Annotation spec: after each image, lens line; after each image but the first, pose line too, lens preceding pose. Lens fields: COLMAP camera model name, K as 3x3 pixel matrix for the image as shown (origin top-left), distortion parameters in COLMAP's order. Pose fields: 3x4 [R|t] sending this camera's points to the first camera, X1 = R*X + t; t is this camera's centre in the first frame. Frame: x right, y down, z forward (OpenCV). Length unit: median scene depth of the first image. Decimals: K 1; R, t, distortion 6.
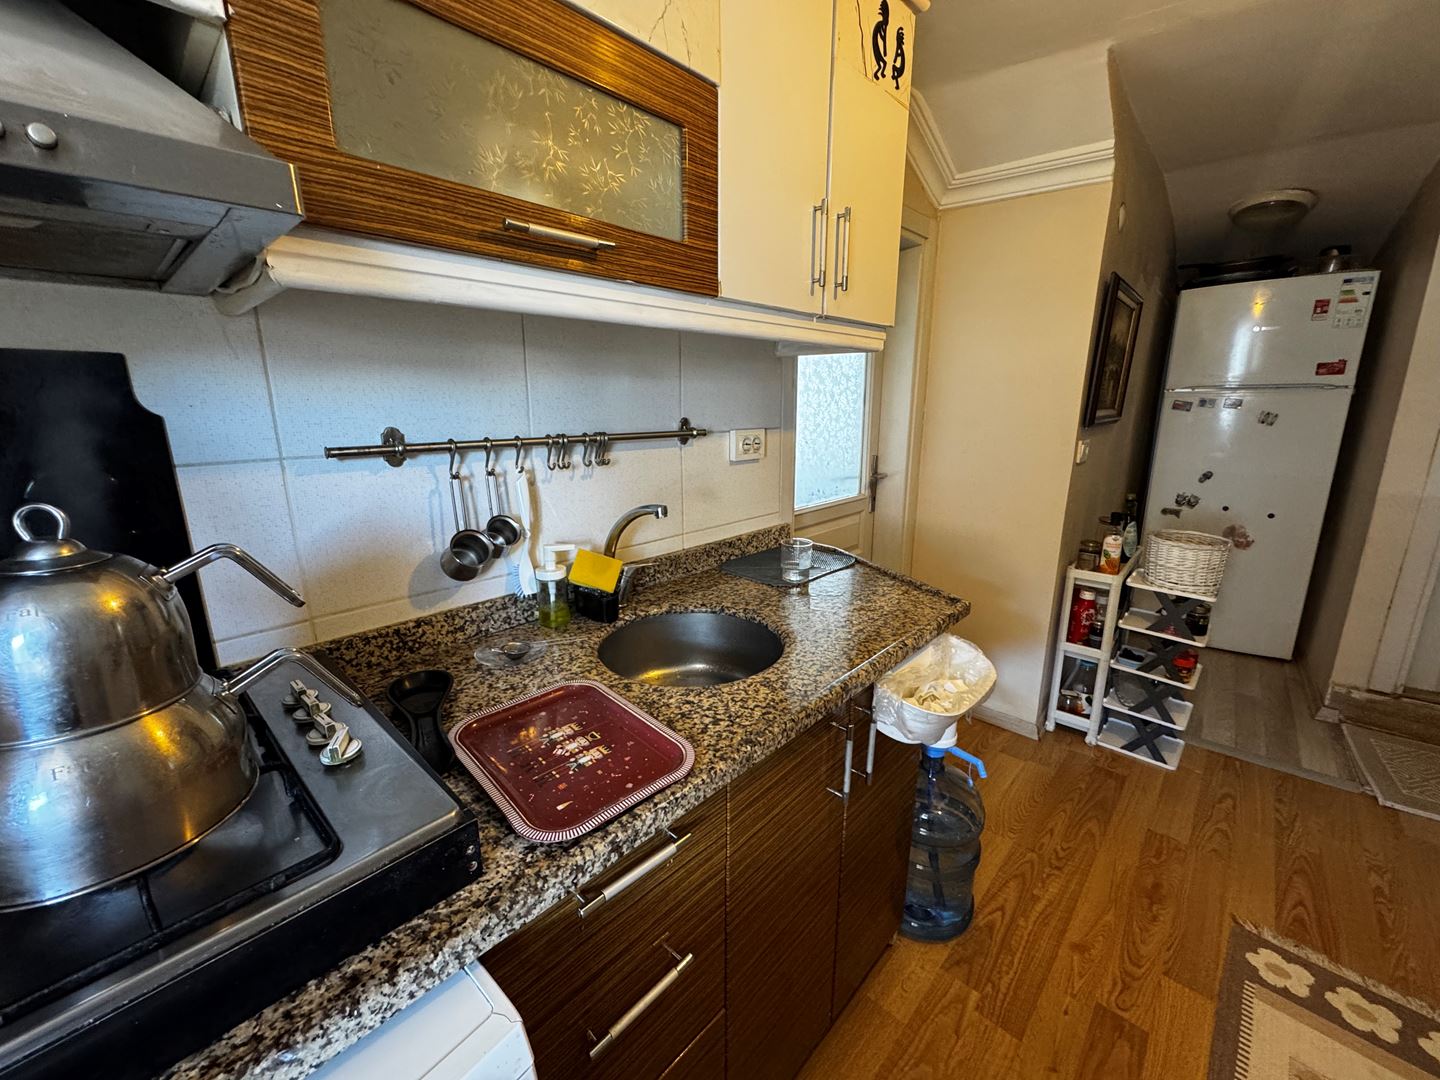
lens RADIAL K [[577.5, 0, 718.7], [0, 577.5, 537.9], [0, 0, 1]] dist [0.000949, -0.000276]
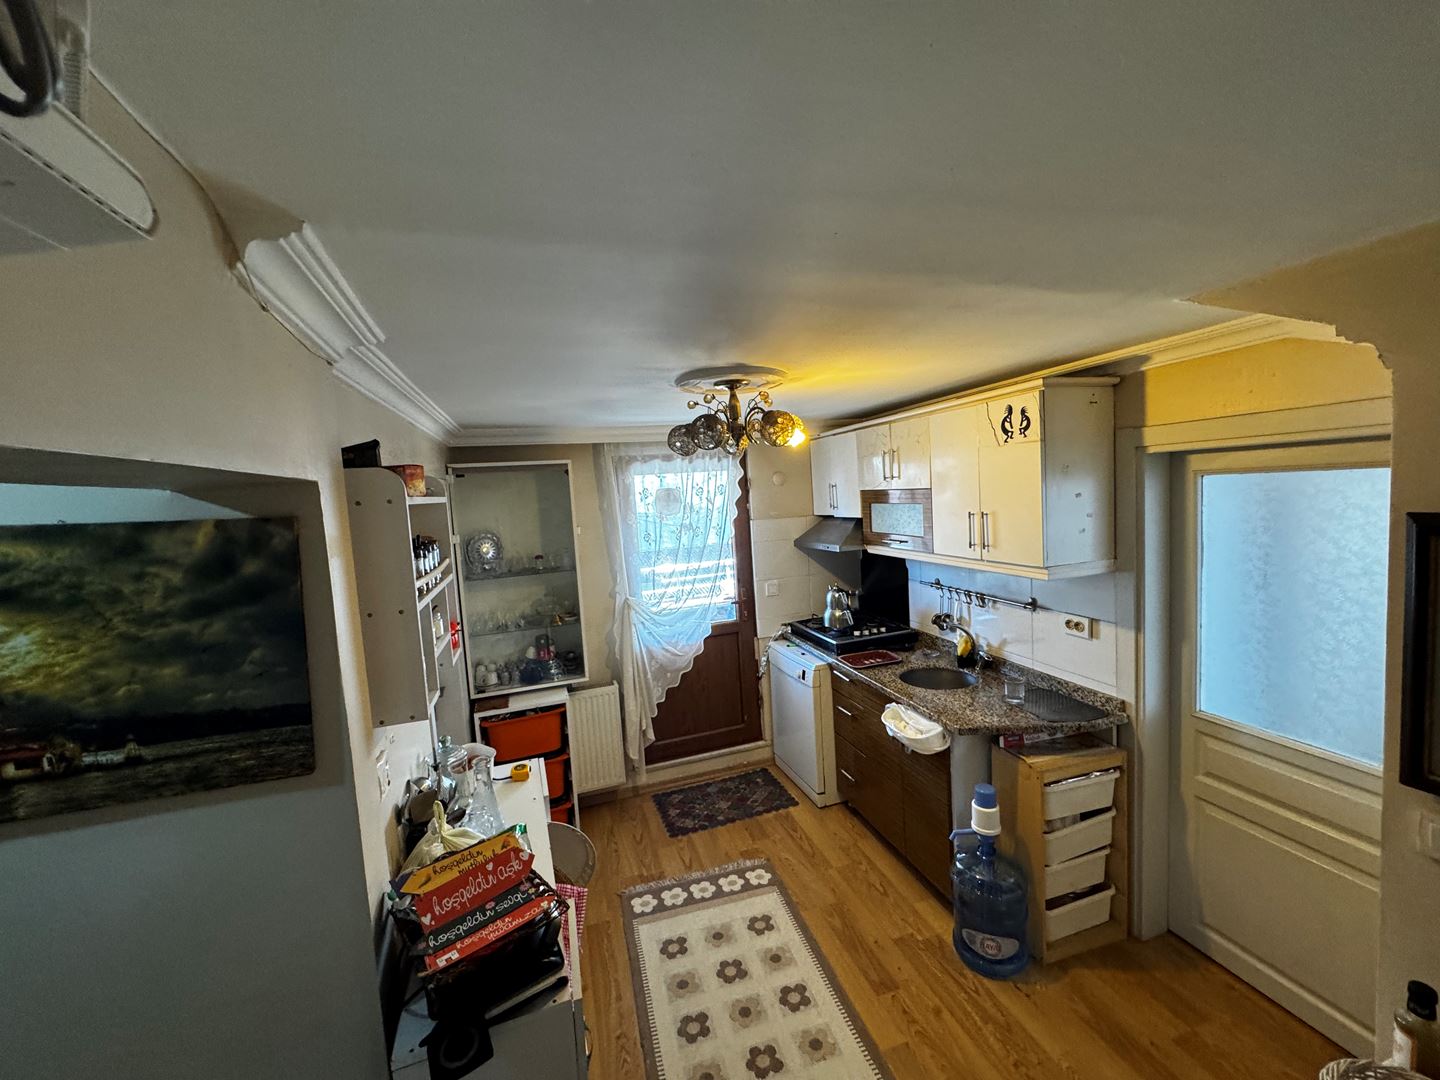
lens RADIAL K [[577.5, 0, 718.7], [0, 577.5, 537.9], [0, 0, 1]] dist [0.000949, -0.000276]
pose [[-0.495452, 0.102033, -0.862622, 1.674976], [-0.142380, 0.970106, 0.196523, -0.510883], [0.856887, 0.220188, -0.466114, 0.801817]]
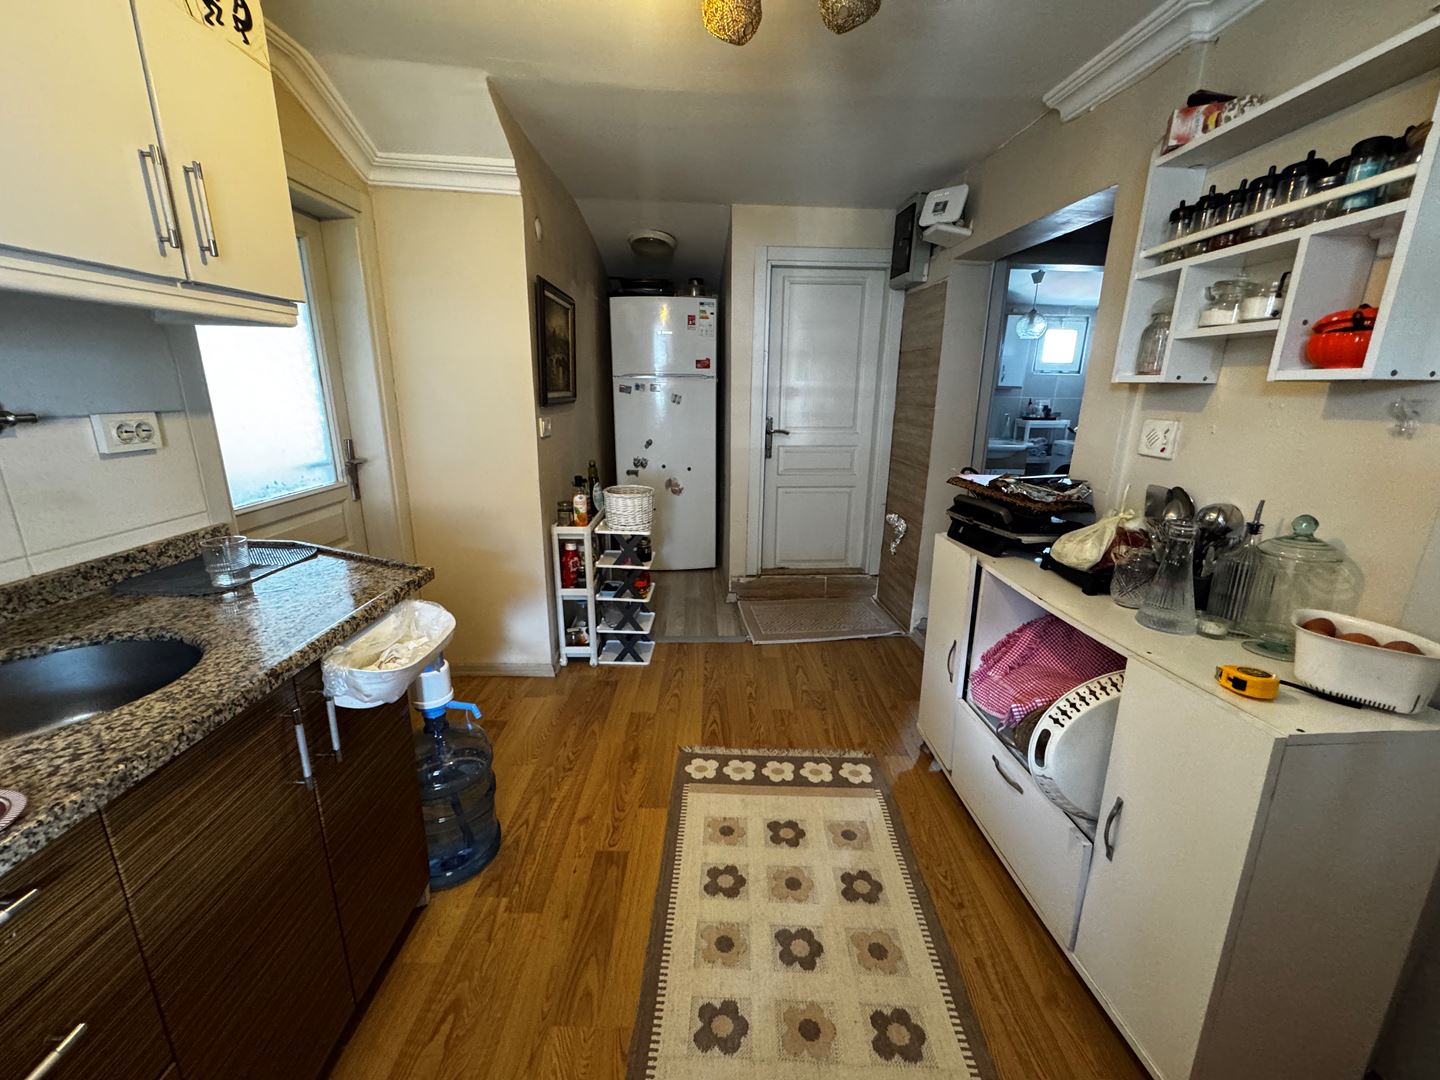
lens RADIAL K [[577.5, 0, 718.7], [0, 577.5, 537.9], [0, 0, 1]] dist [0.000949, -0.000276]
pose [[0.726216, -0.163619, 0.667712, 0.080162], [0.144246, 0.985910, 0.084707, 0.031028], [-0.672163, 0.034799, 0.739585, -0.129961]]
